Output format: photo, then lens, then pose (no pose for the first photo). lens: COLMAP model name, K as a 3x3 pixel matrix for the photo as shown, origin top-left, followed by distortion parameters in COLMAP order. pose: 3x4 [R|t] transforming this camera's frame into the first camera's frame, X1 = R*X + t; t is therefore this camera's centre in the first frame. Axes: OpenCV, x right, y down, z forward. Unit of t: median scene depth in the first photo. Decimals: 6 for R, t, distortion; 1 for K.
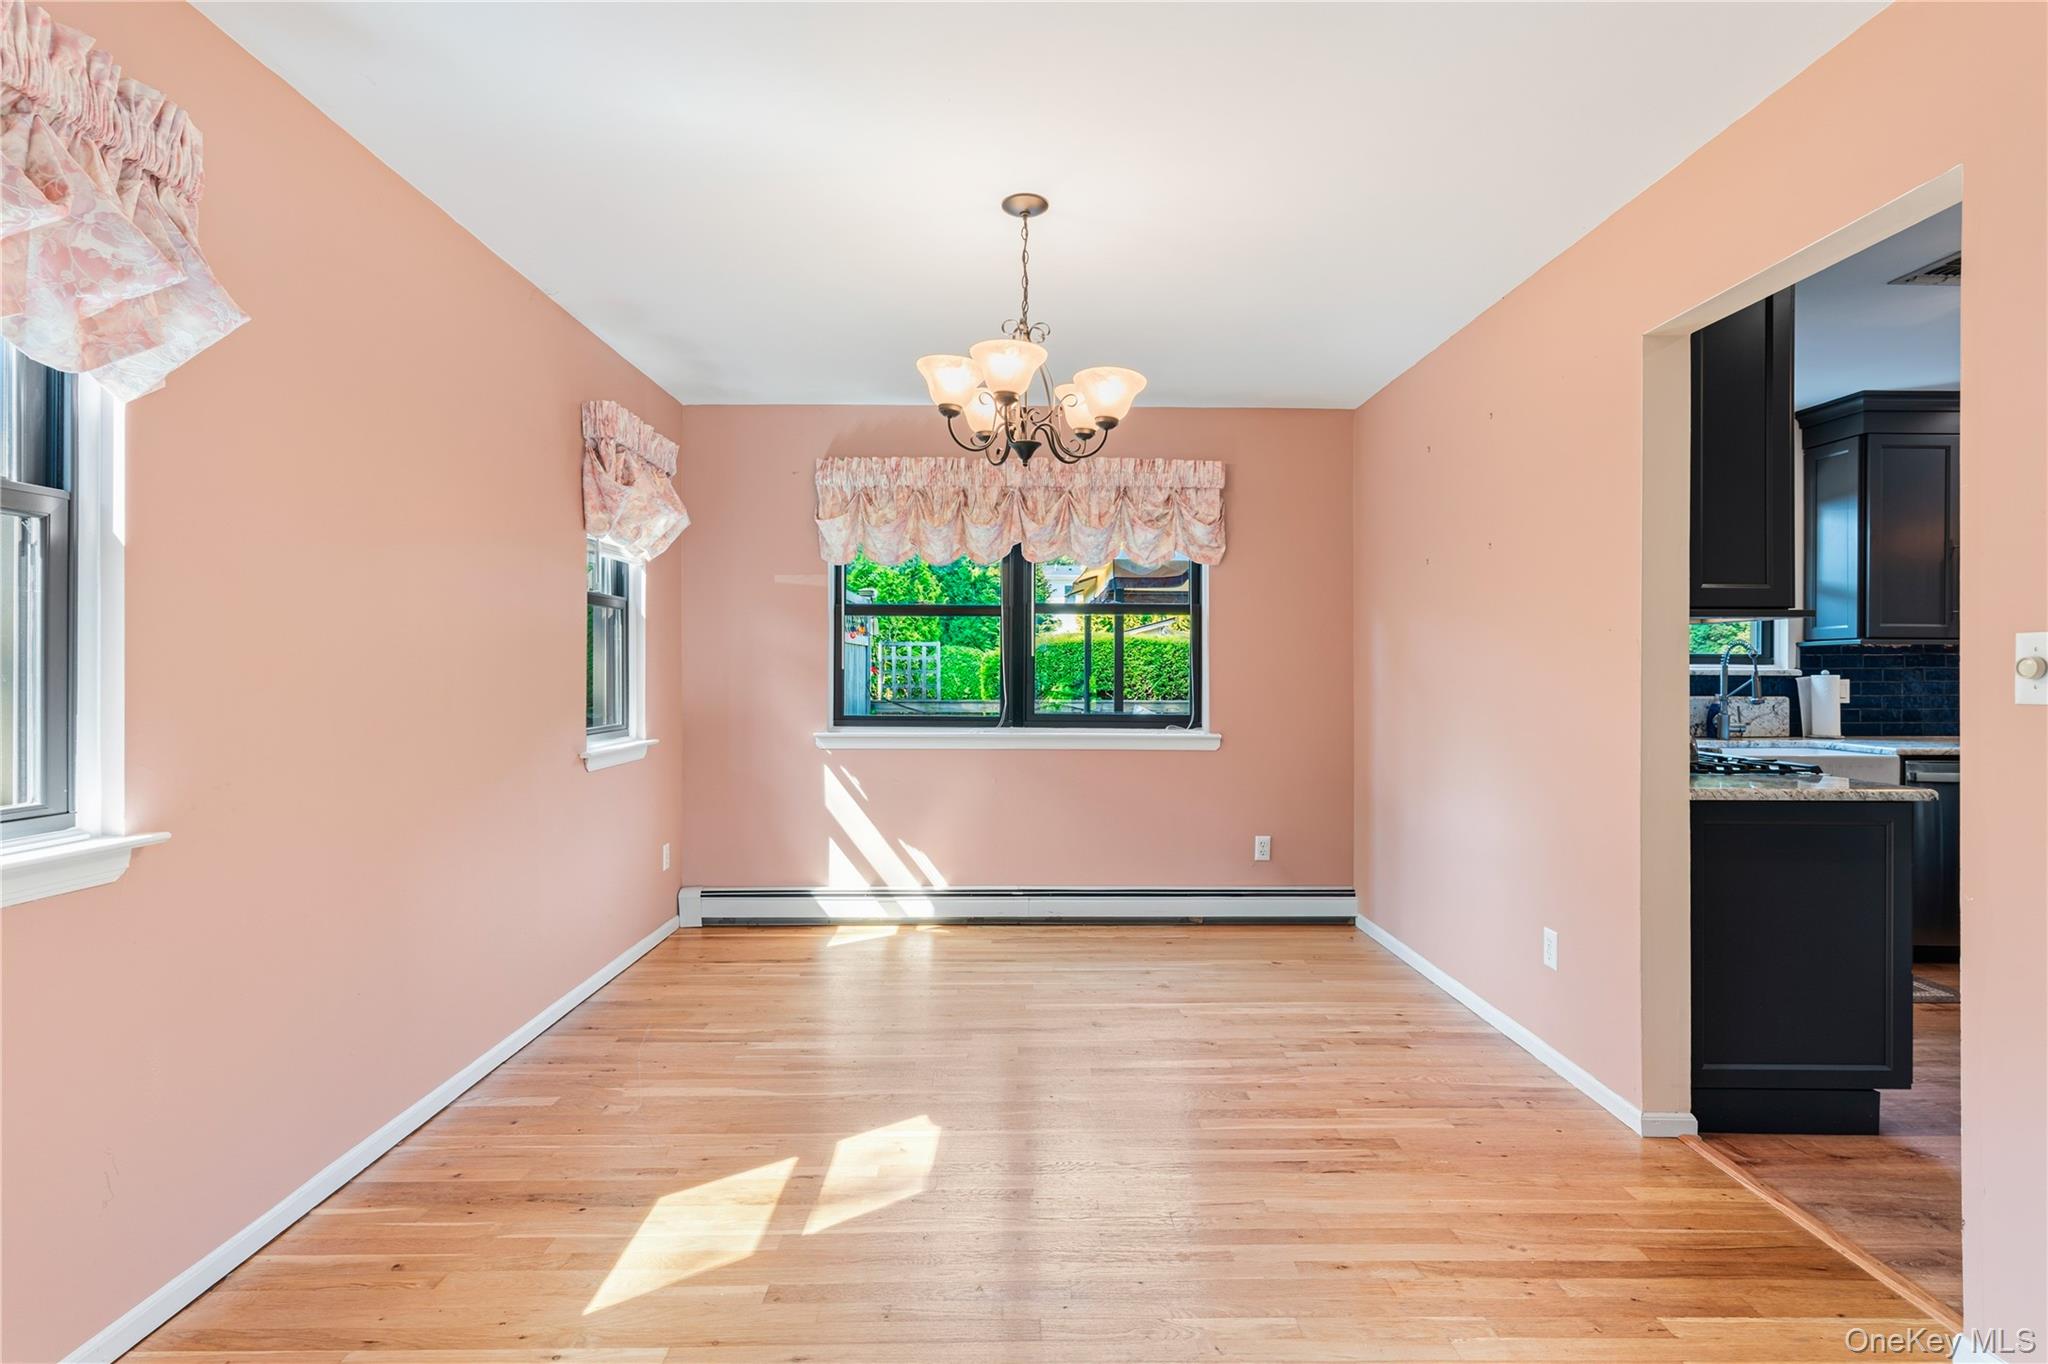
lens RADIAL K [[970.5, 0, 1025.7], [0, 970.5, 677.3], [0, 0, 1]] dist [-0.000326, 0.000135]
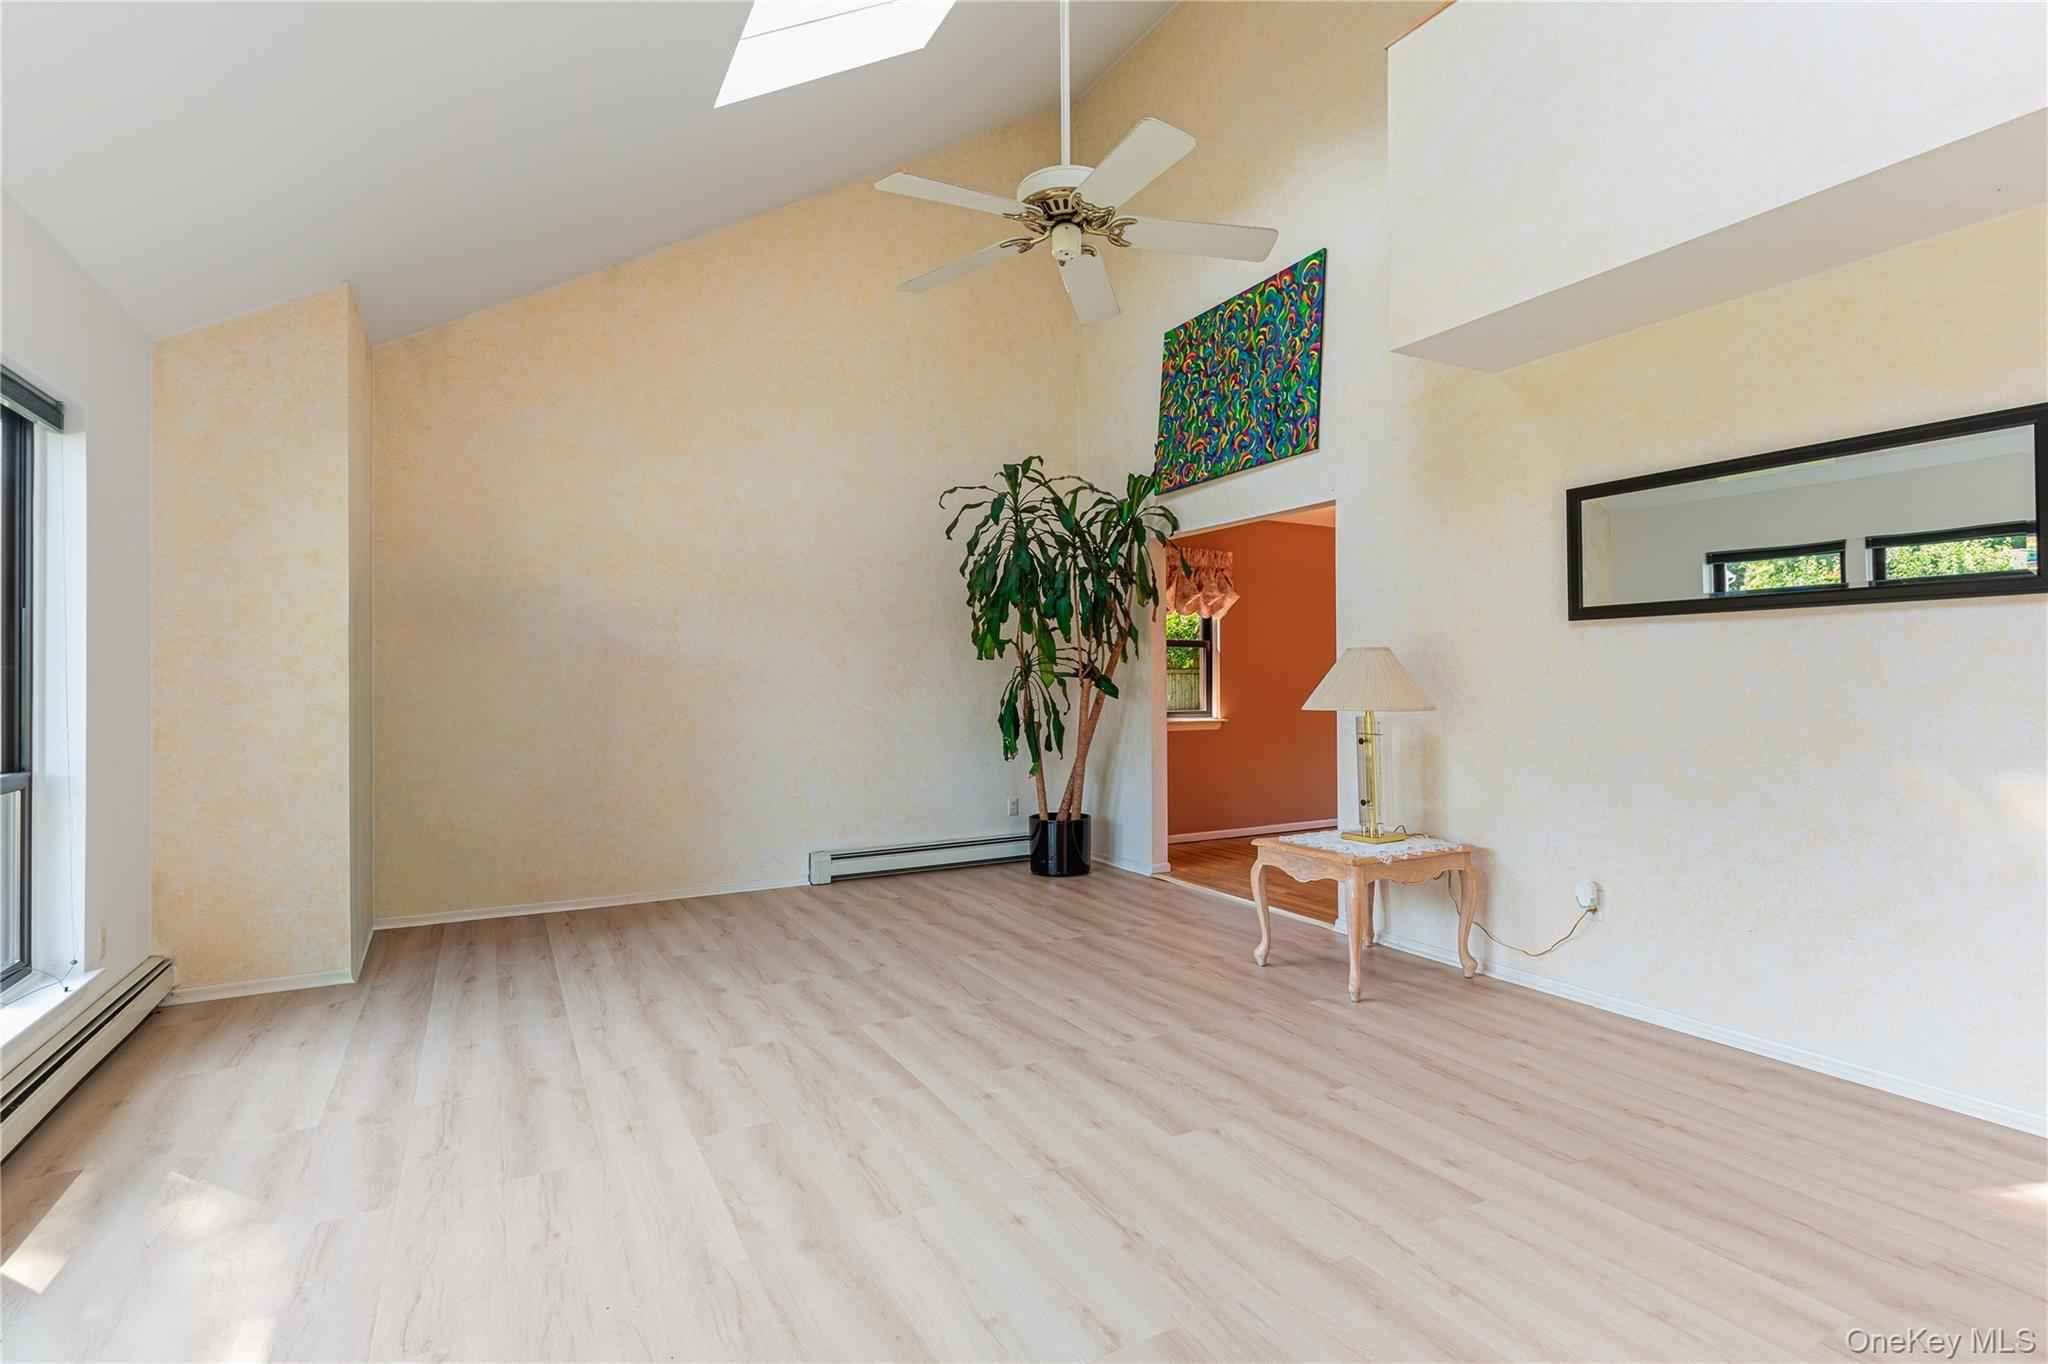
lens RADIAL K [[970.5, 0, 1025.7], [0, 970.5, 677.3], [0, 0, 1]] dist [-0.000326, 0.000135]
pose [[0.472826, -0.007745, -0.881122, 0.947400], [0.003676, 0.999970, -0.006817, 0.001407], [0.881148, -0.000016, 0.472840, -0.693200]]
